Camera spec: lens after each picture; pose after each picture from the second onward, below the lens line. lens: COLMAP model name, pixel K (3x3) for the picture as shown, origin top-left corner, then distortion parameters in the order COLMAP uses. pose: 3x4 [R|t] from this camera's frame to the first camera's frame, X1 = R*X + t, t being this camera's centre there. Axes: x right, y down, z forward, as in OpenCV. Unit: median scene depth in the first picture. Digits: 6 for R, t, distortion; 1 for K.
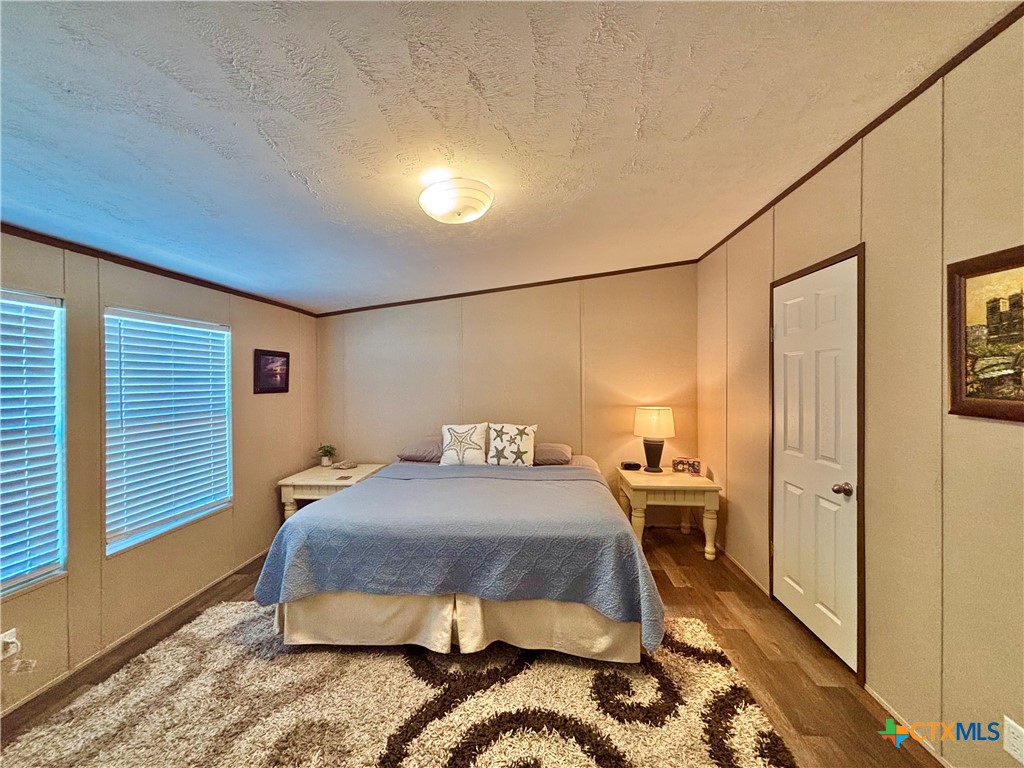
lens RADIAL K [[409.3, 0, 513.6], [0, 409.3, 386.2], [0, 0, 1]] dist [0.002473, -0.000457]
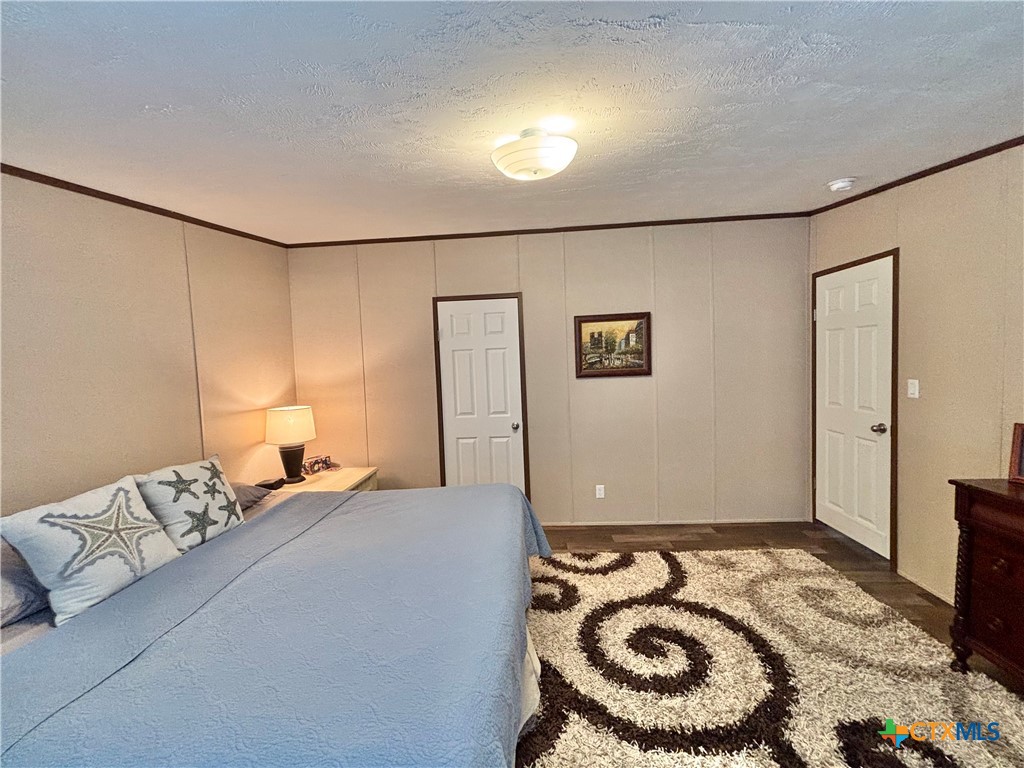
lens RADIAL K [[409.3, 0, 512.1], [0, 409.3, 376.5], [0, 0, 1]] dist [0.002473, -0.000457]
pose [[-0.017468, -0.030972, 0.999368, -1.030803], [0.056207, 0.997909, 0.031909, -0.027834], [-0.998266, 0.056729, -0.015691, 1.086433]]
